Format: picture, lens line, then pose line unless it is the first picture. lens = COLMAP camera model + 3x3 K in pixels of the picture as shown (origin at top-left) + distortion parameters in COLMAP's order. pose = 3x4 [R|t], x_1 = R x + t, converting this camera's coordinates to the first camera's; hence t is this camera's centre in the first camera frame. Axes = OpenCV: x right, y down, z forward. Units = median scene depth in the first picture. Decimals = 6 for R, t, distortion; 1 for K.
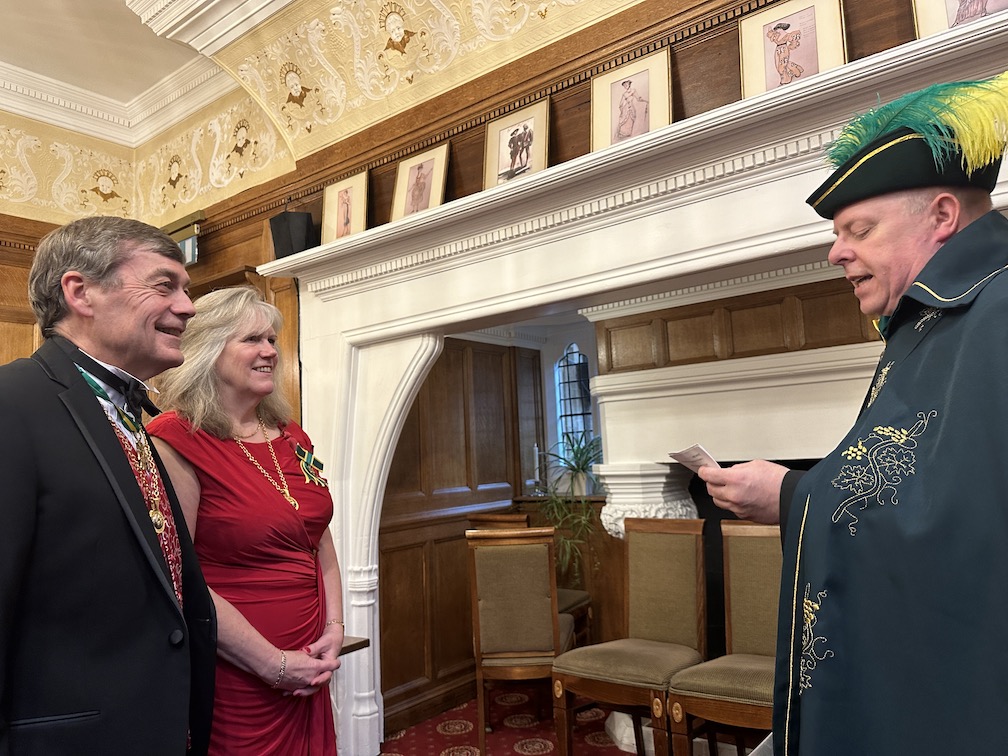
lens RADIAL K [[709.3, 0, 511.8], [0, 709.3, 384.3], [0, 0, 1]] dist [0.029650, -0.066656]
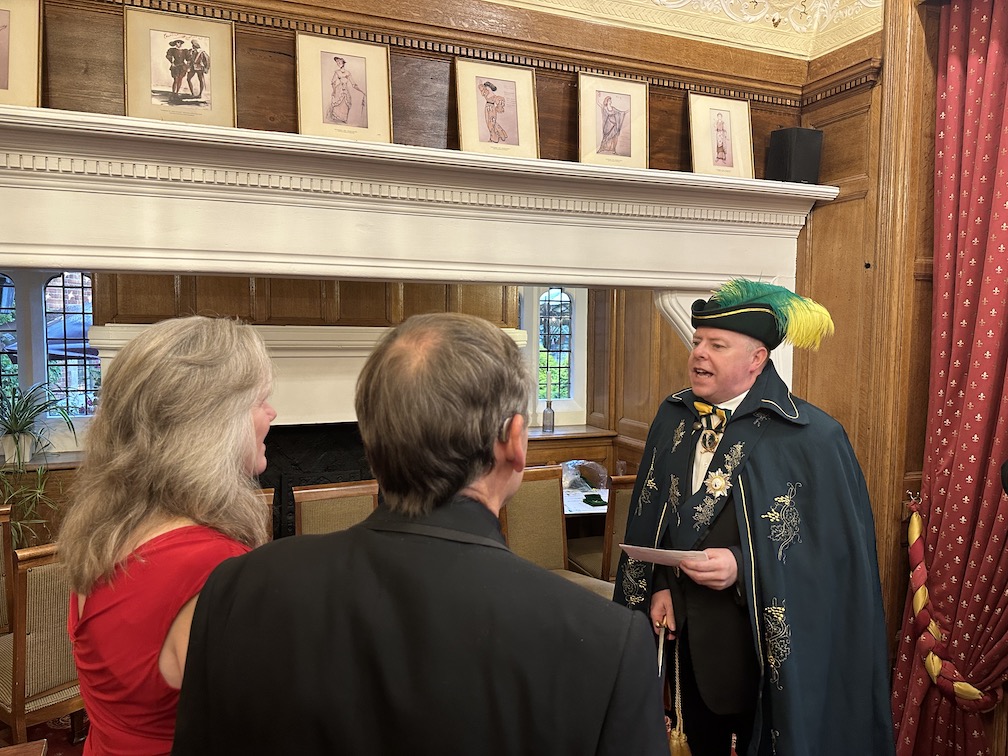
lens RADIAL K [[700.8, 0, 486.8], [0, 700.8, 370.7], [0, 0, 1]] dist [-0.000107, -0.004698]
pose [[0.516730, -0.000625, 0.856148, -0.402227], [-0.116069, 0.990716, 0.070777, -0.078952], [-0.848244, -0.135945, 0.511861, 0.230751]]
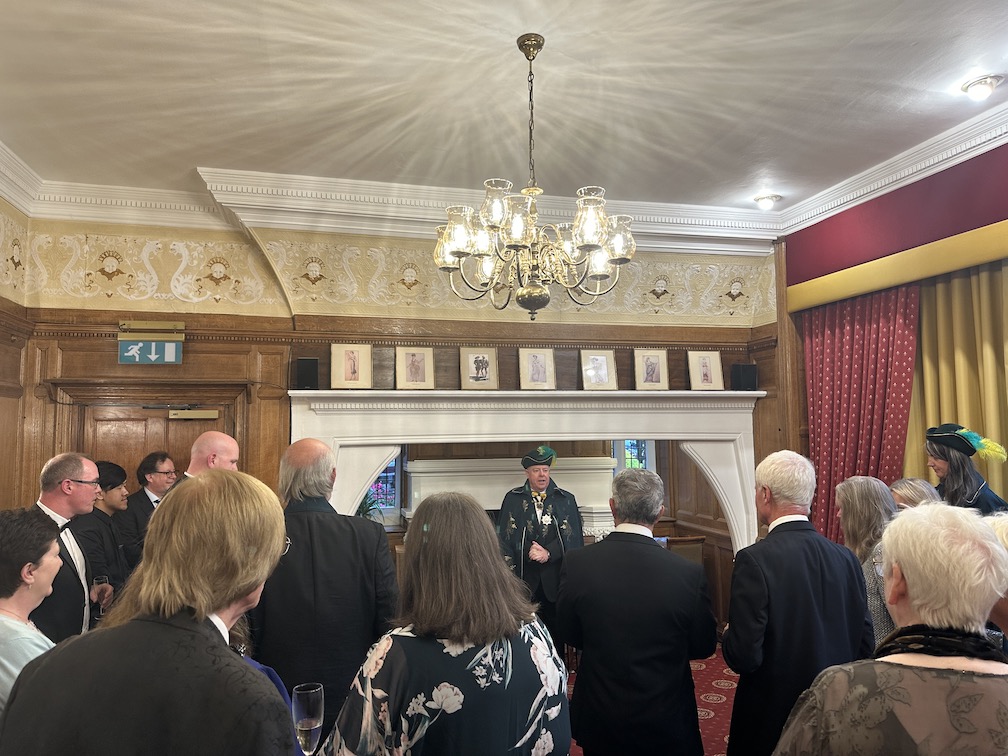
lens RADIAL K [[713.0, 0, 489.9], [0, 713.0, 380.8], [0, 0, 1]] dist [0.124791, -0.183291]
pose [[0.622751, 0.104270, 0.775441, -1.336082], [-0.096058, 0.993772, -0.056484, -0.146527], [-0.776501, -0.039312, 0.628889, -0.288002]]
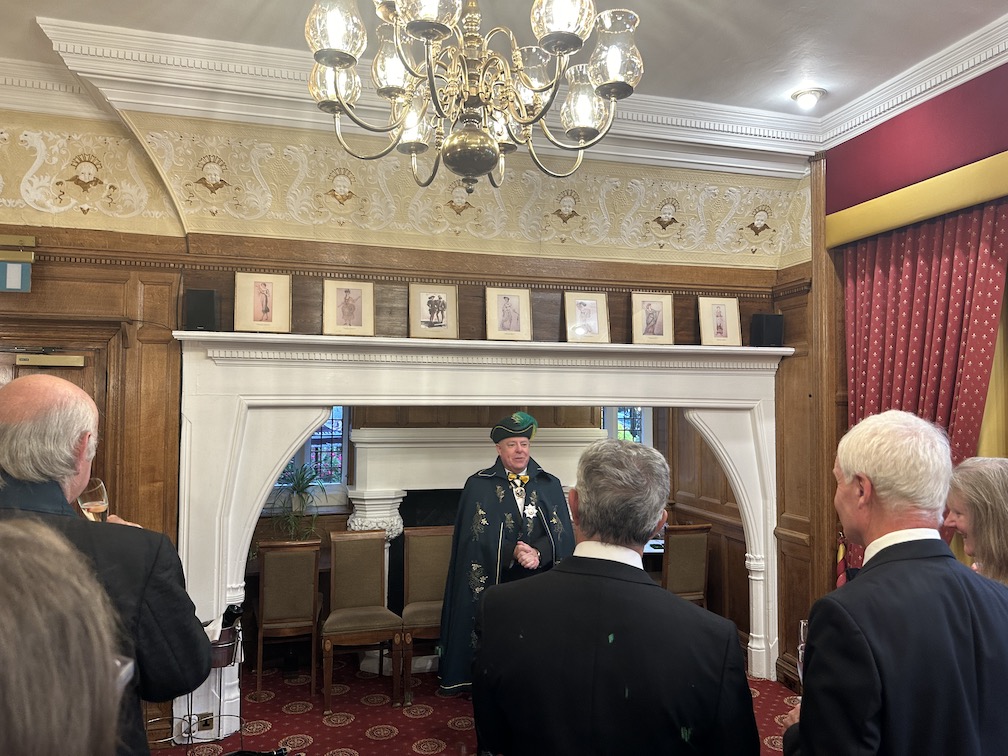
lens RADIAL K [[717.0, 0, 493.3], [0, 717.0, 381.1], [0, 0, 1]] dist [0.081180, -0.097067]
pose [[0.612900, 0.084168, 0.785665, -0.996220], [-0.113156, 0.993411, -0.018151, -0.128013], [-0.782016, -0.077778, 0.618386, -0.114577]]
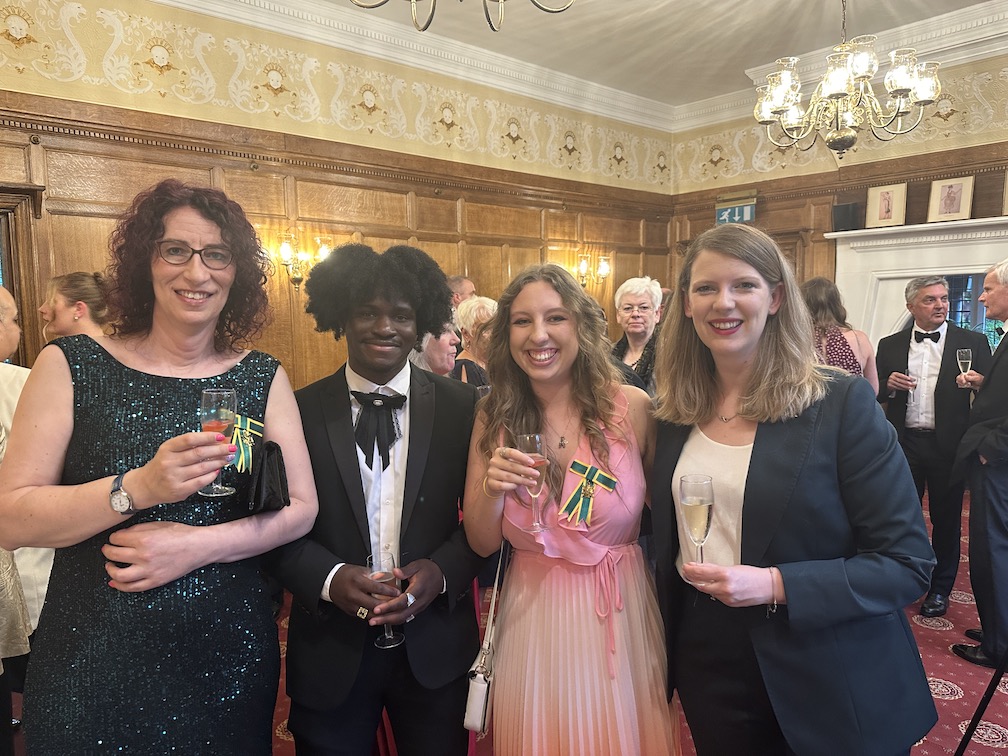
lens RADIAL K [[735.3, 0, 502.1], [0, 735.3, 383.1], [0, 0, 1]] dist [-0.001850, -0.008523]
pose [[0.981746, 0.046653, -0.184388, -0.844384], [-0.009189, 0.979953, 0.199015, -0.164411], [0.189977, -0.193687, 0.962494, -1.084855]]
